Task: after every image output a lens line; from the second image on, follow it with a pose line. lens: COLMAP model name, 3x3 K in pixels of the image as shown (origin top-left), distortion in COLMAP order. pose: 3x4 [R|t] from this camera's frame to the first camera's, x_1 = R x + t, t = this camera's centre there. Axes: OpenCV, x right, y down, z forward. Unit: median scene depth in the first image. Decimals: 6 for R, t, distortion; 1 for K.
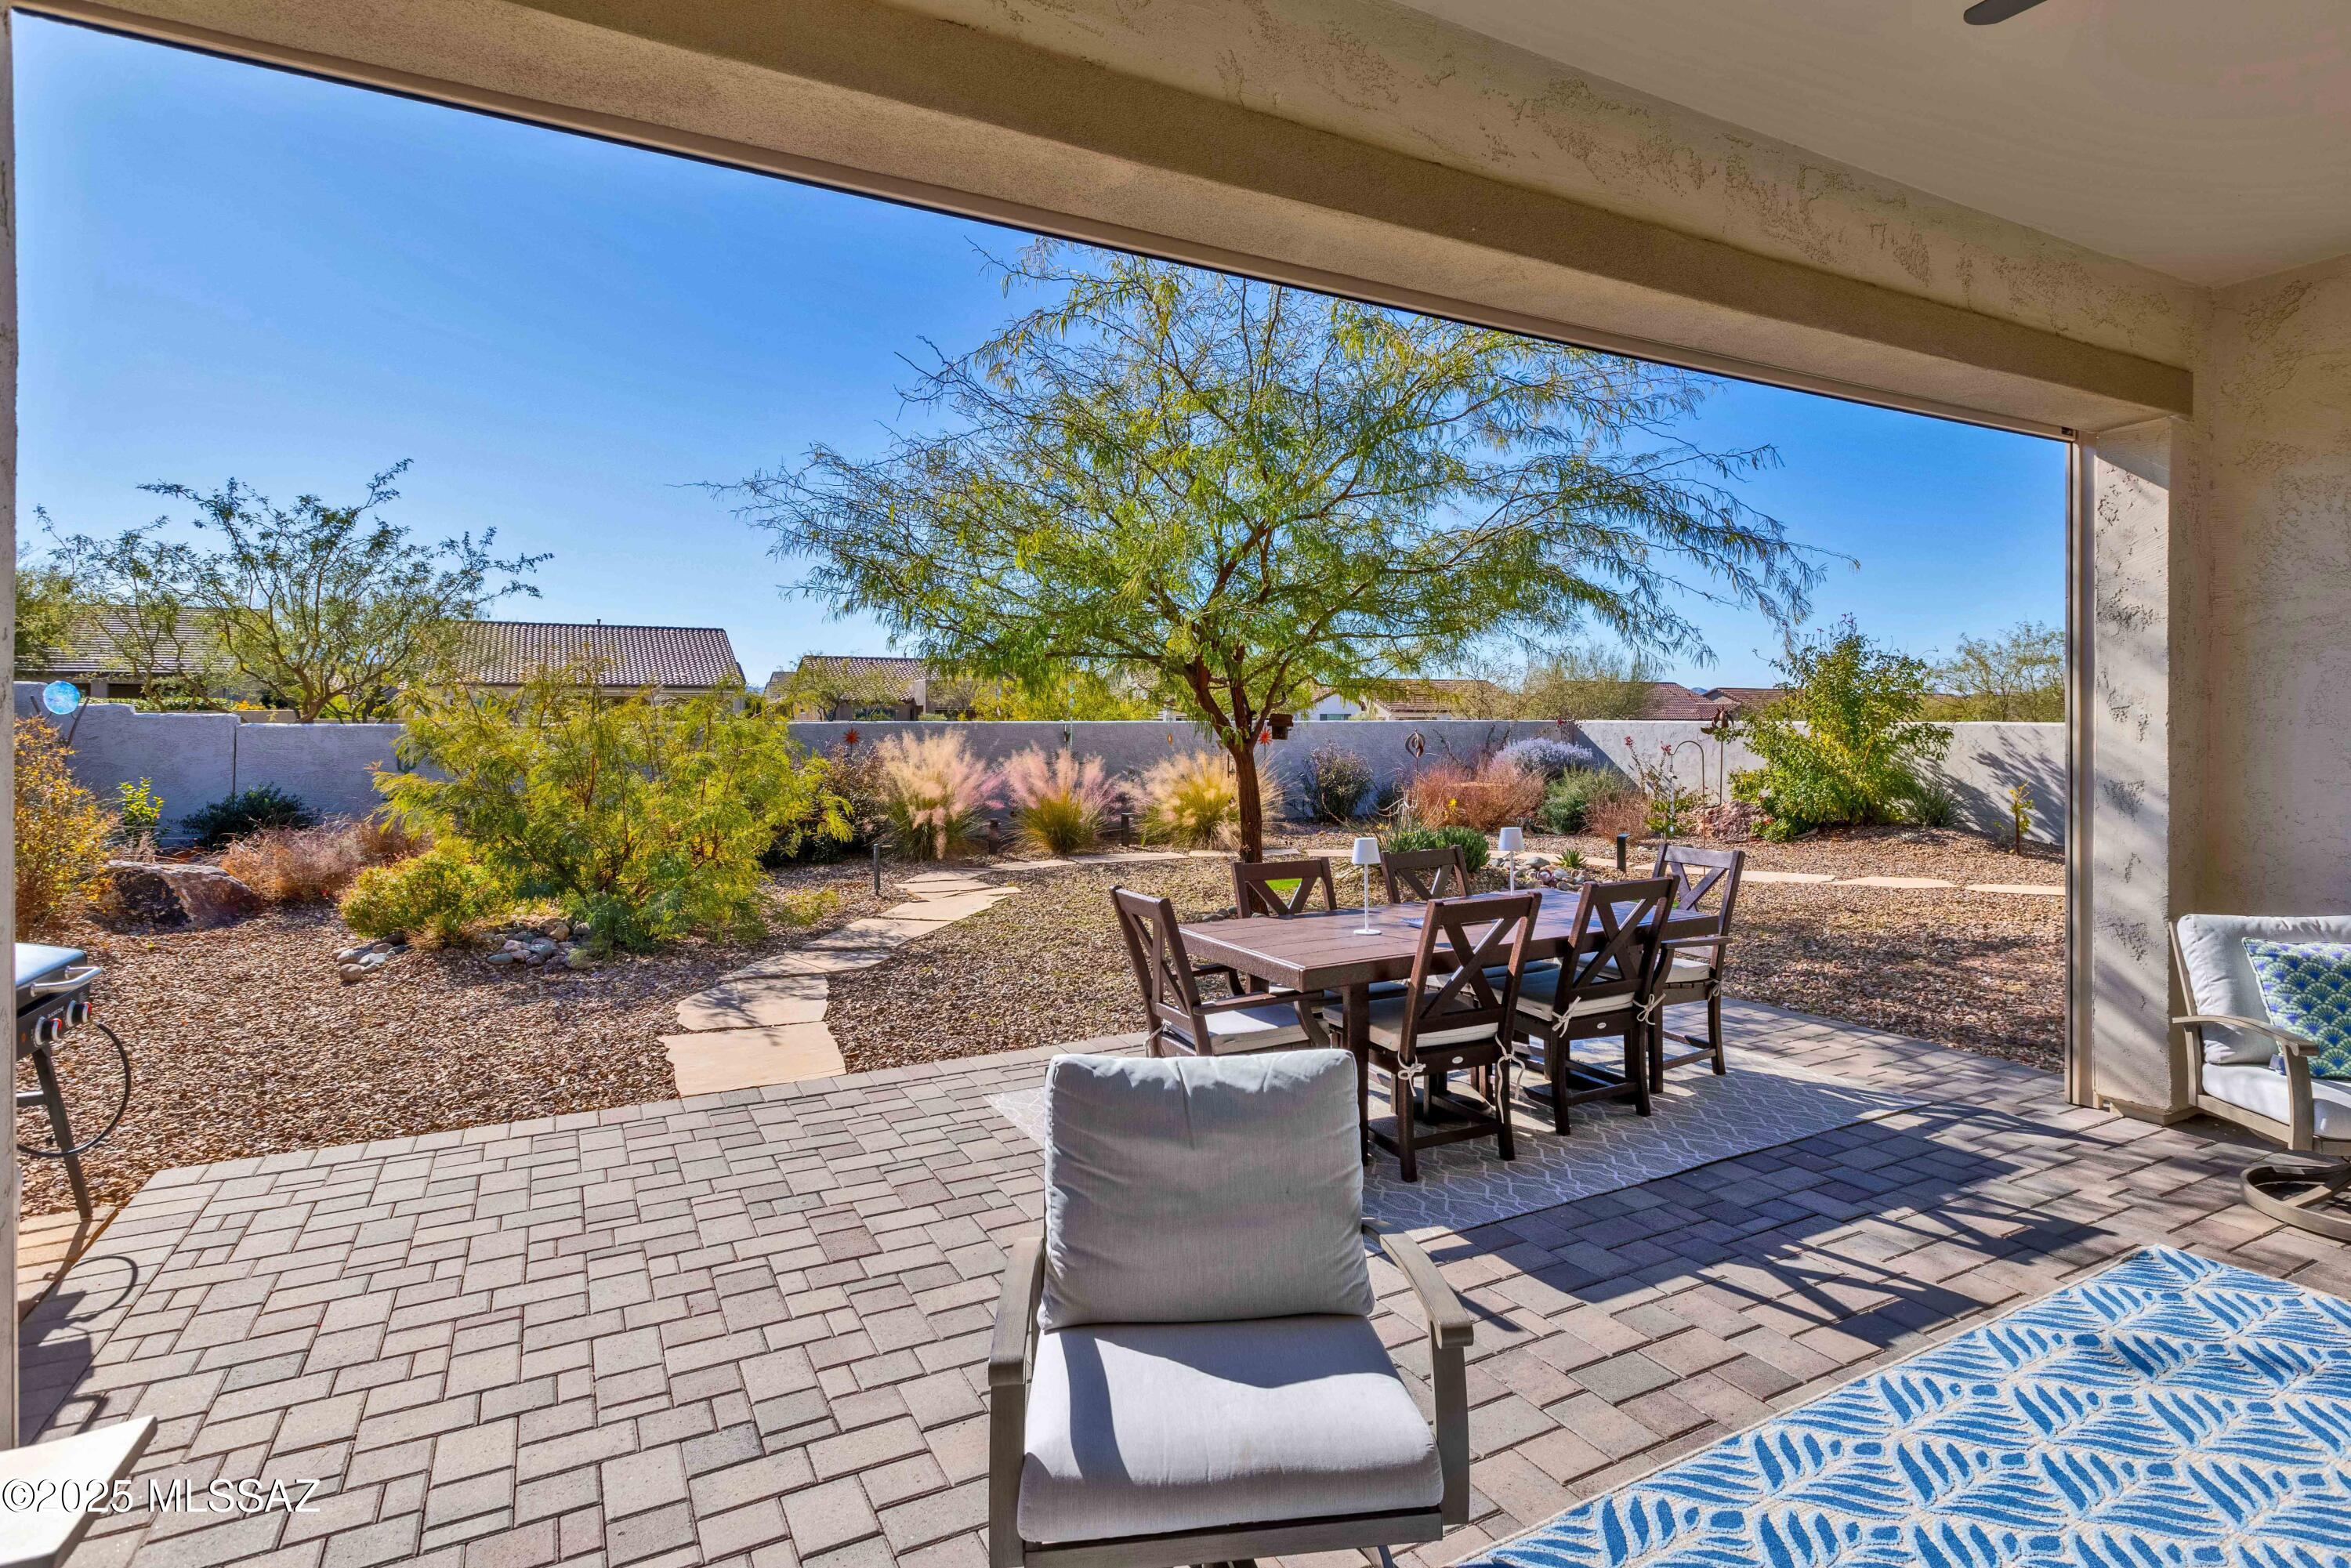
lens RADIAL K [[1208.8, 0, 1194.6], [0, 1208.8, 724.1], [0, 0, 1]] dist [0.004630, -0.000748]
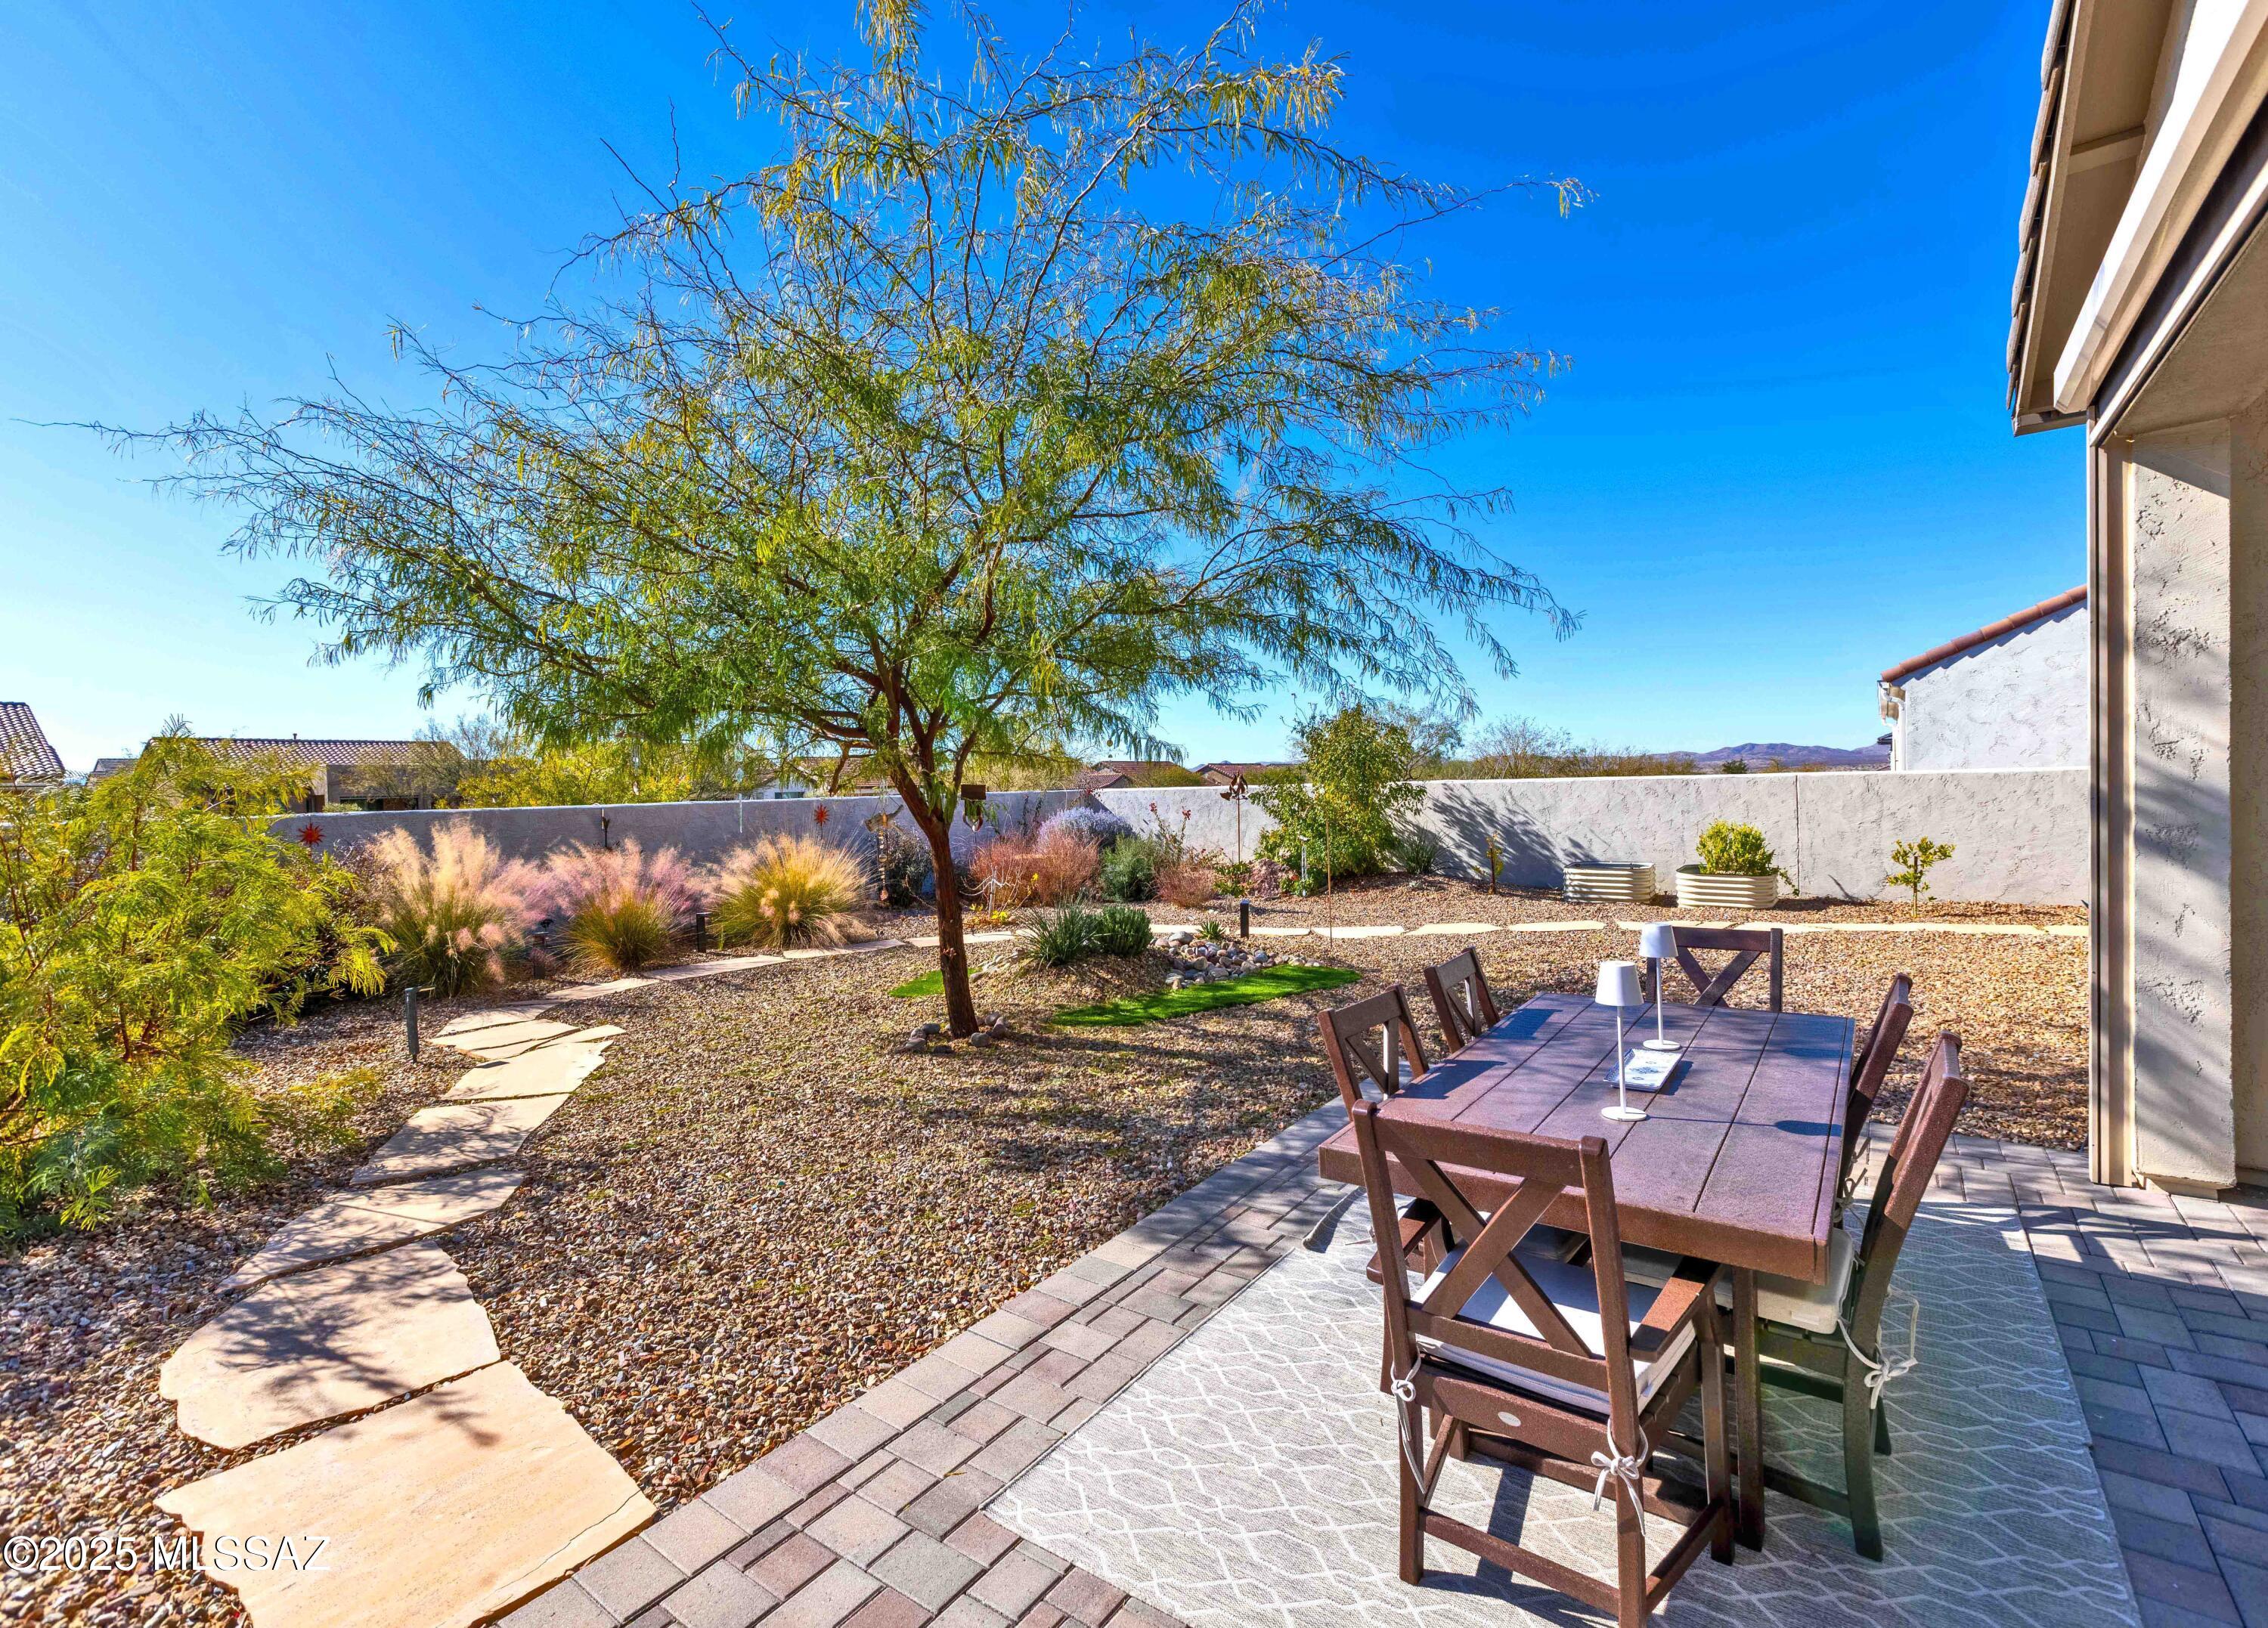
lens RADIAL K [[1136.9, 0, 1084.1], [0, 1136.9, 816.5], [0, 0, 1]] dist [0.004279, 0.001988]
pose [[0.927254, -0.035540, 0.372742, -0.307950], [0.029952, 0.999335, 0.020775, -0.001314], [-0.373233, -0.008099, 0.927702, 0.530546]]
